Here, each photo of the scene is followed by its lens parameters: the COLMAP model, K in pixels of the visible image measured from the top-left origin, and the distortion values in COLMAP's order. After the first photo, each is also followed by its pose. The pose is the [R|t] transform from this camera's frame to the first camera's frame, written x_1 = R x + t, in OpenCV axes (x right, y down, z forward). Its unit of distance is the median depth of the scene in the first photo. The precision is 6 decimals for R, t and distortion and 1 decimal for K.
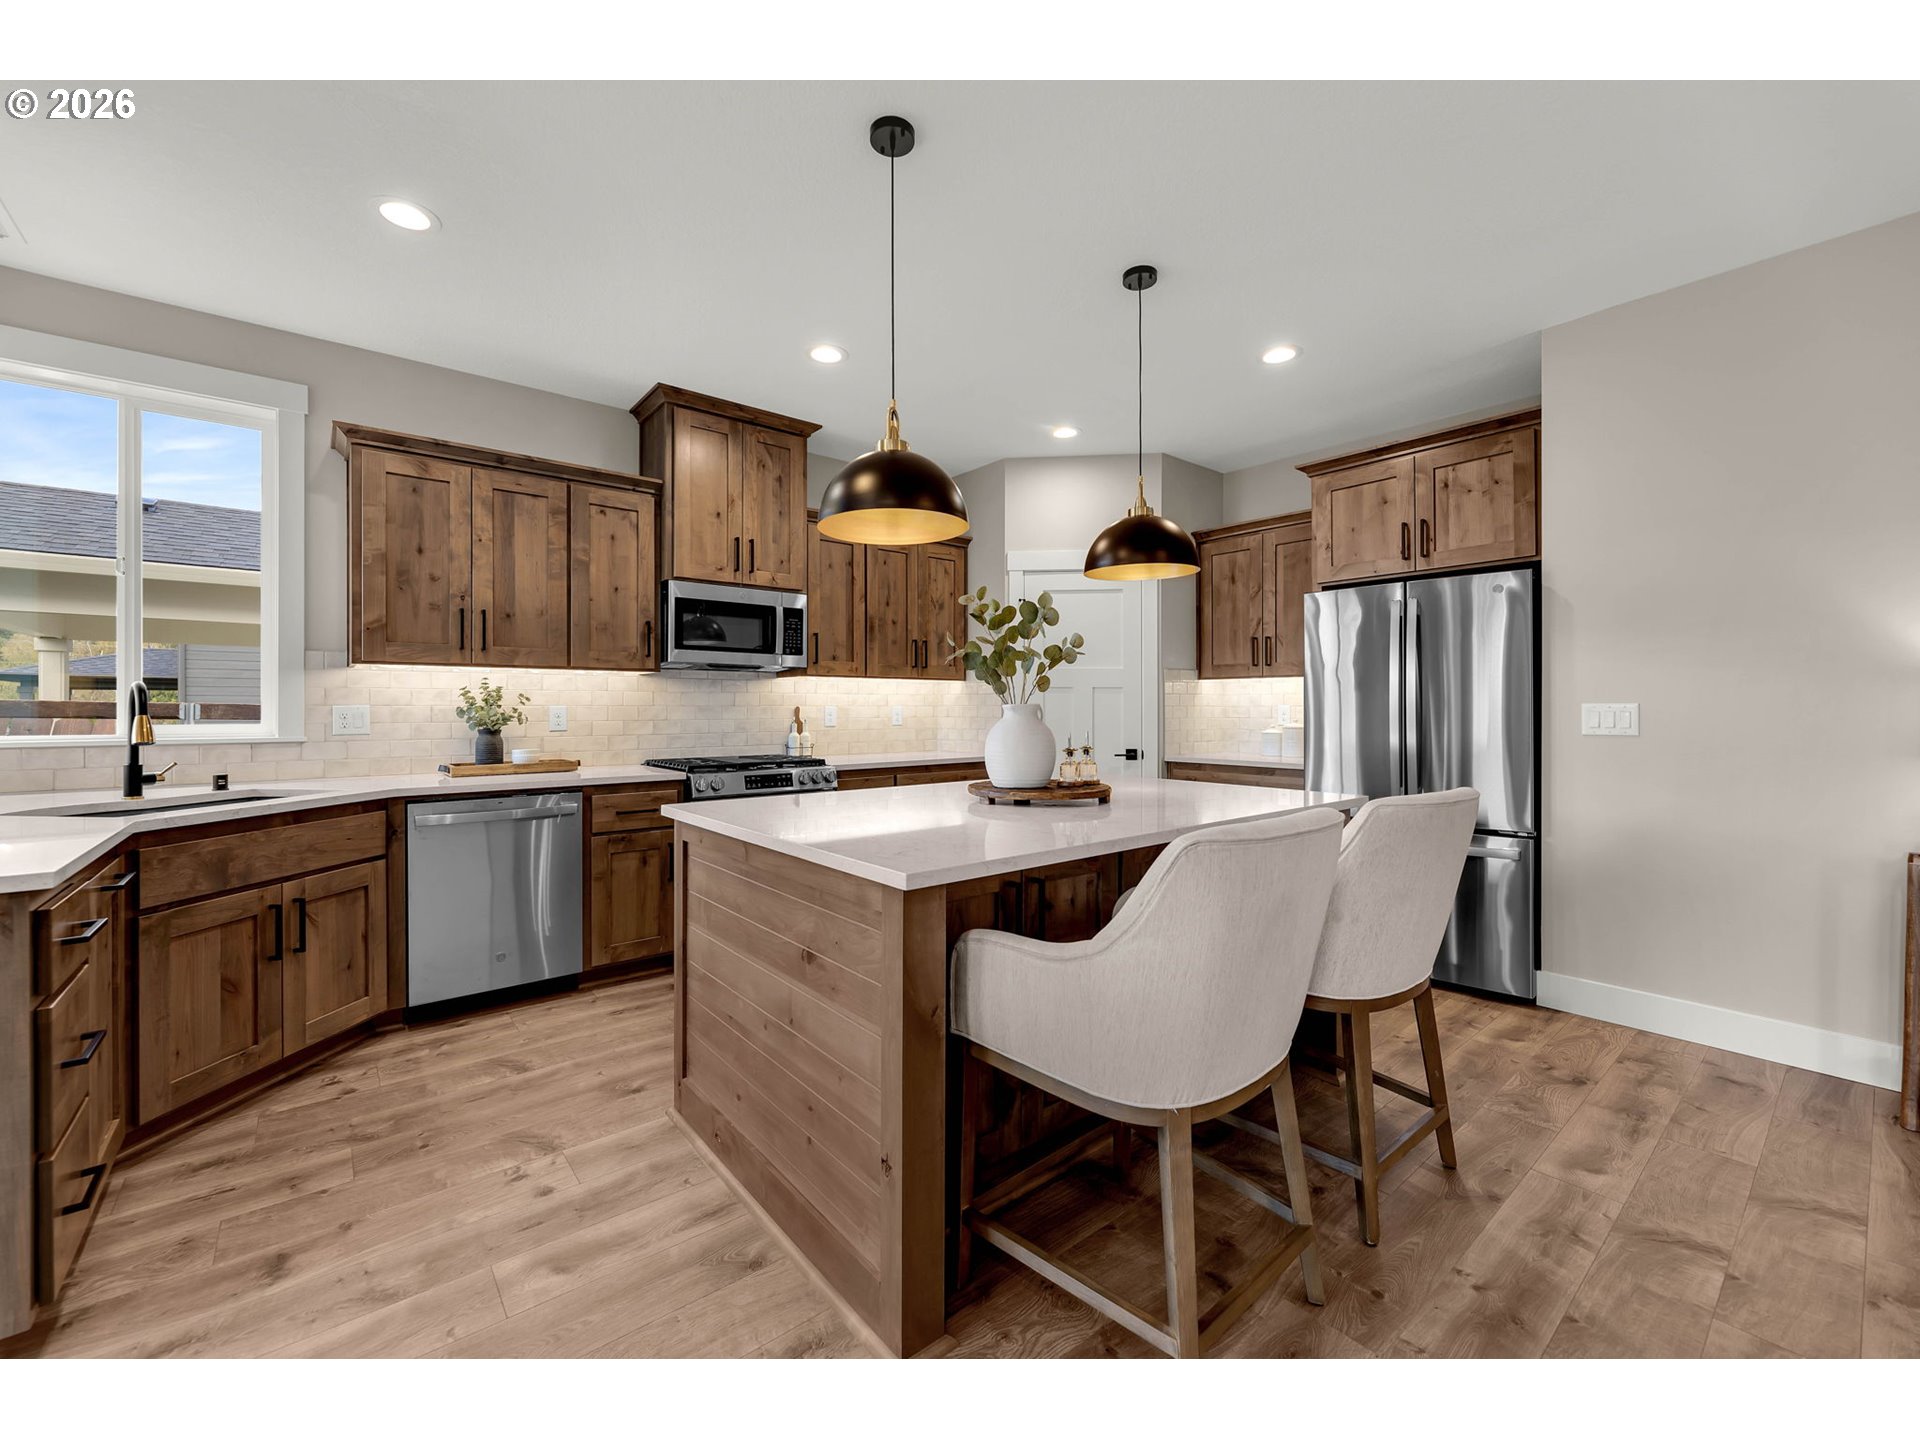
lens RADIAL K [[788.7, 0, 972.3], [0, 788.7, 708.3], [0, 0, 1]] dist [0.001161, -0.001273]
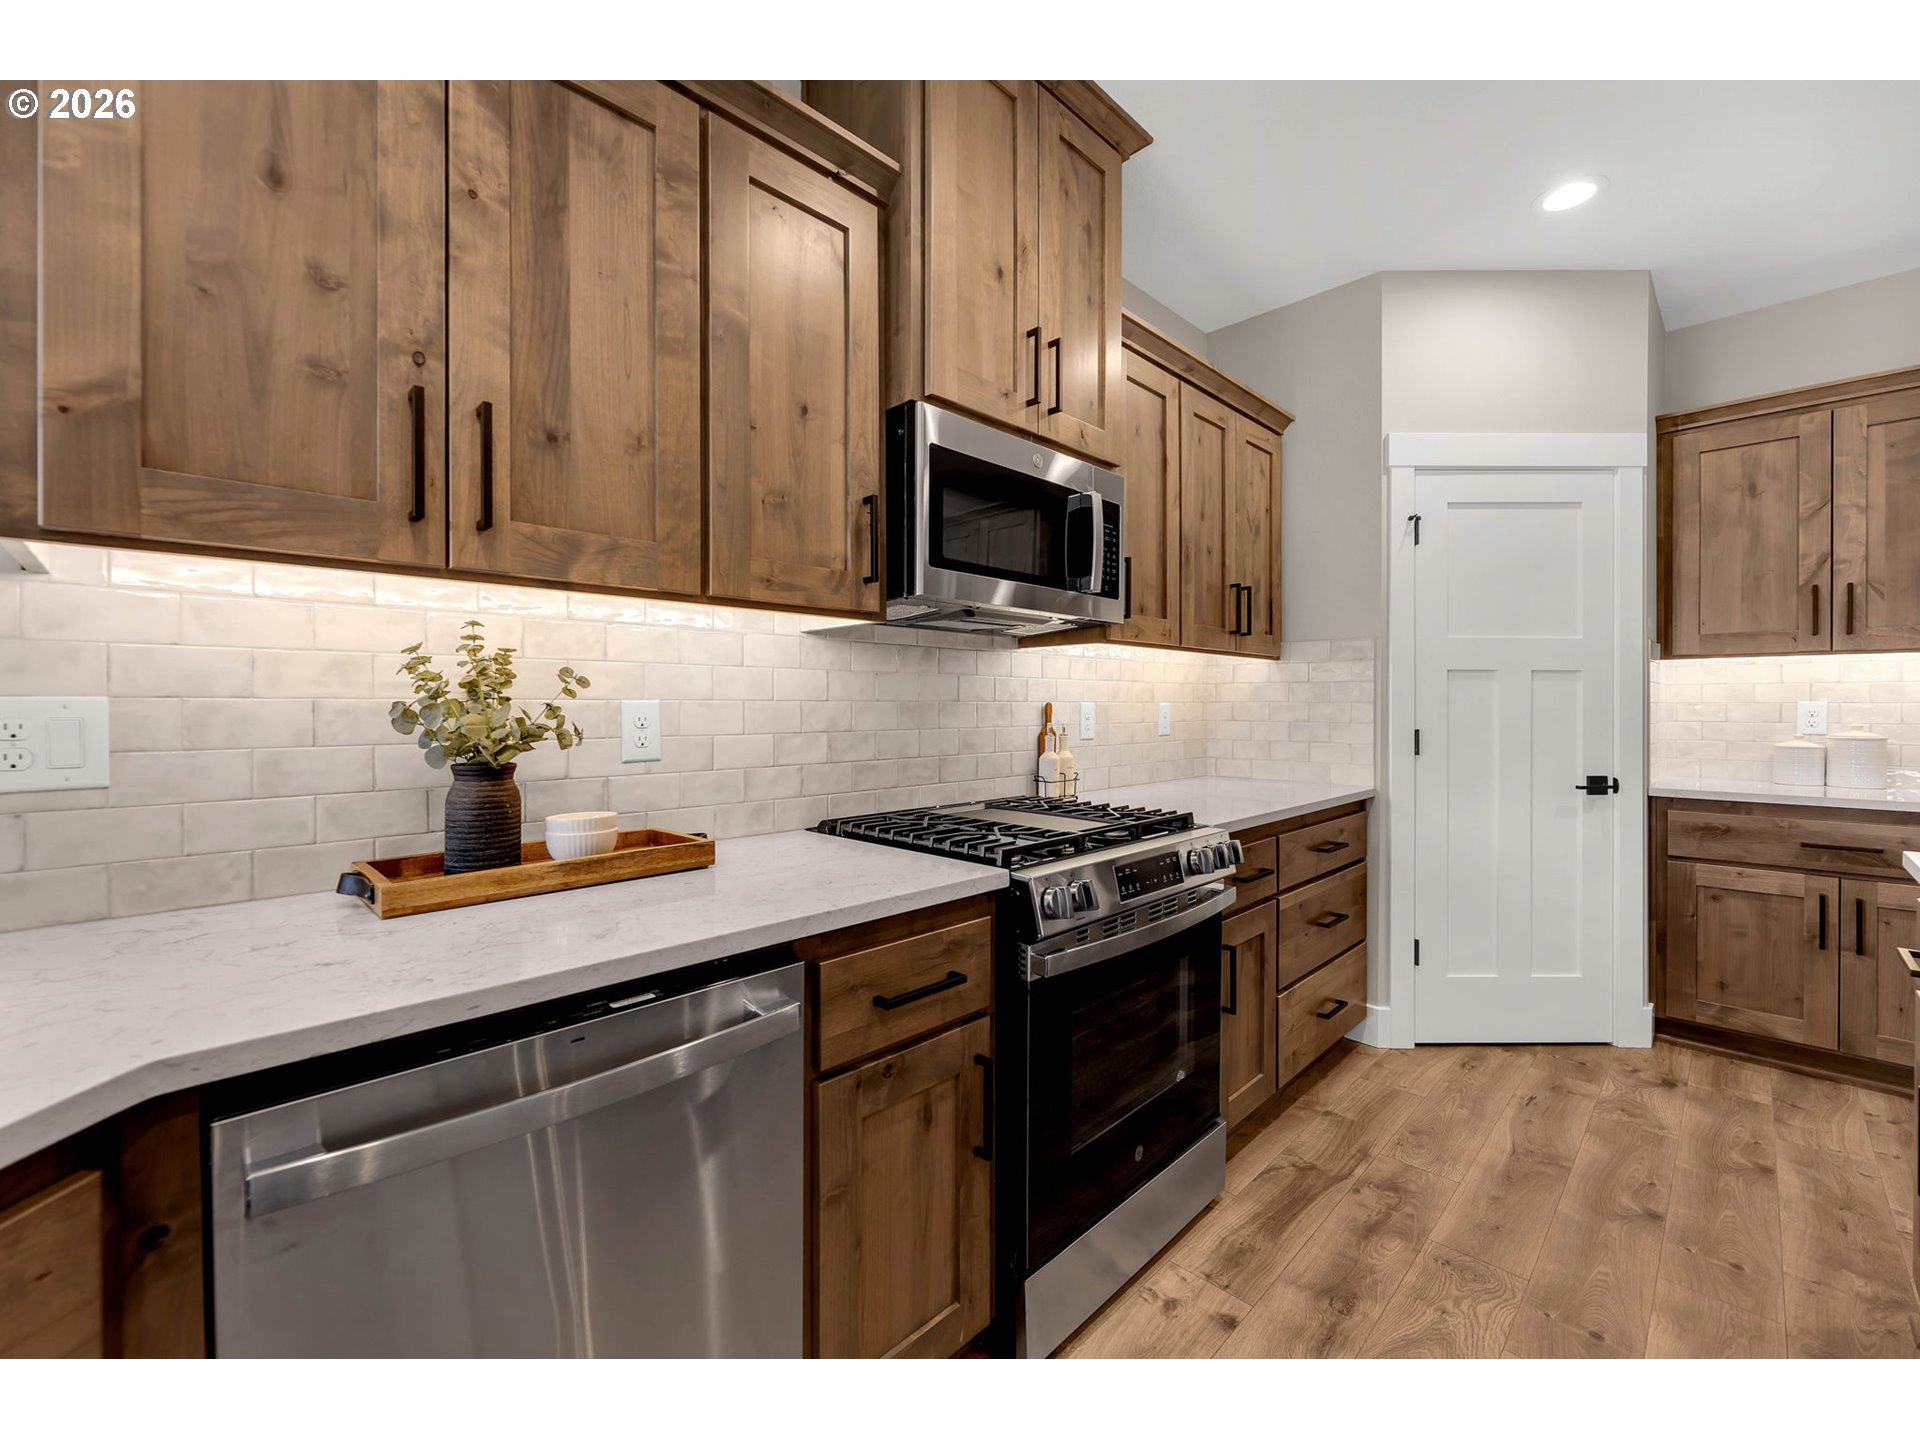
lens RADIAL K [[788.7, 0, 967.0], [0, 788.7, 709.1], [0, 0, 1]] dist [0.001161, -0.001273]
pose [[0.996035, -0.000564, 0.088966, -0.425503], [0.000390, 0.999998, 0.001975, 0.000865], [-0.088967, -0.001933, 0.996033, 0.621312]]
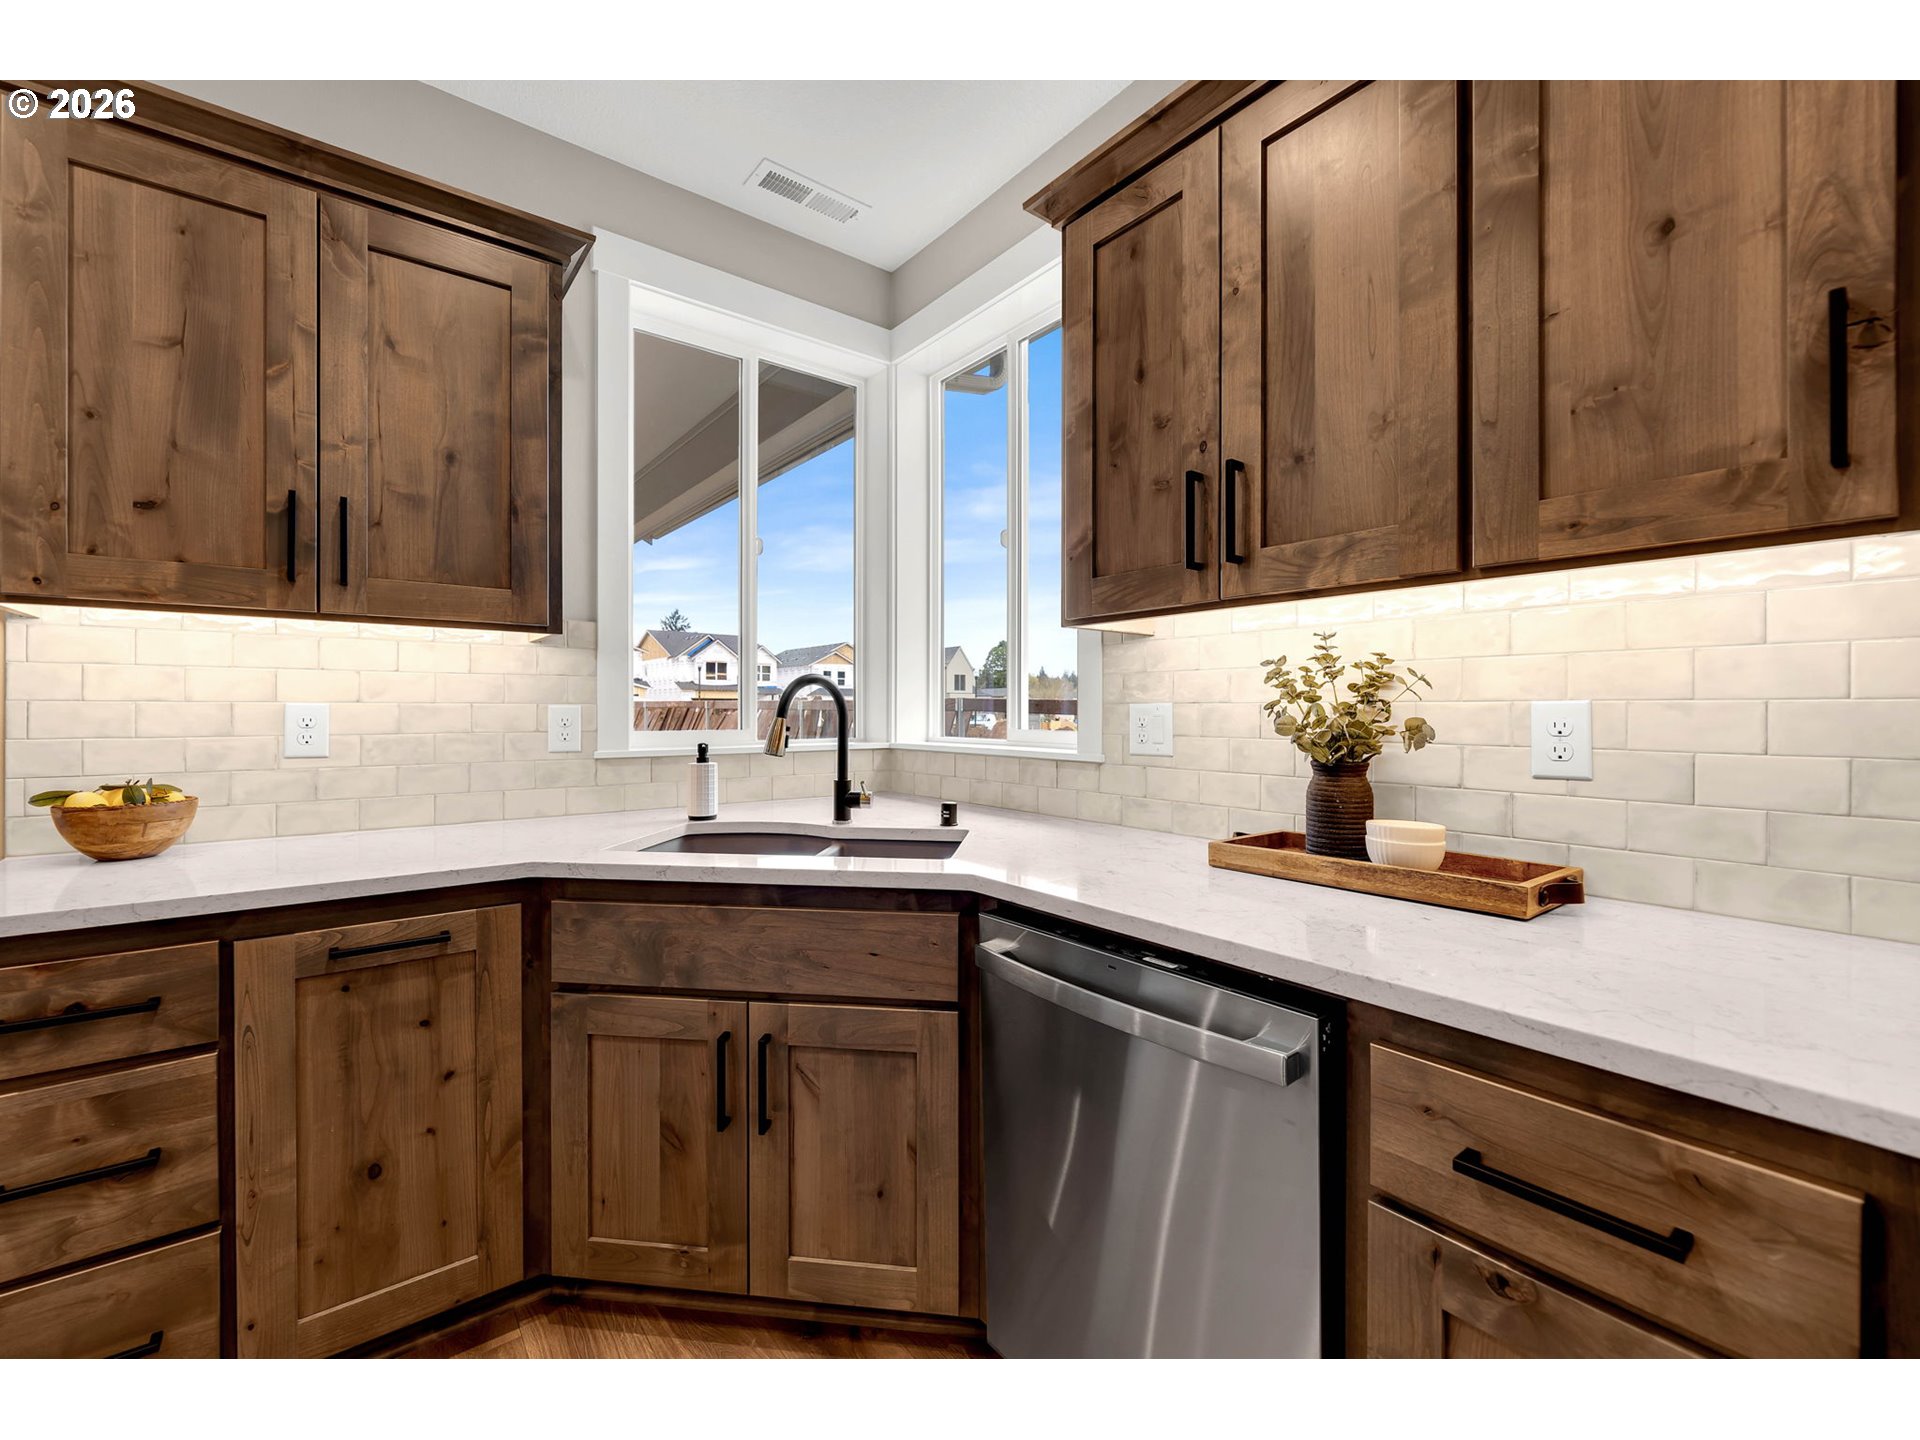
lens RADIAL K [[788.7, 0, 932.4], [0, 788.7, 710.2], [0, 0, 1]] dist [0.001161, -0.001273]
pose [[-0.050273, 0.001985, -0.998734, -0.202437], [-0.000501, 0.999998, 0.002013, 0.000288], [0.998735, 0.000601, -0.050271, 0.822262]]
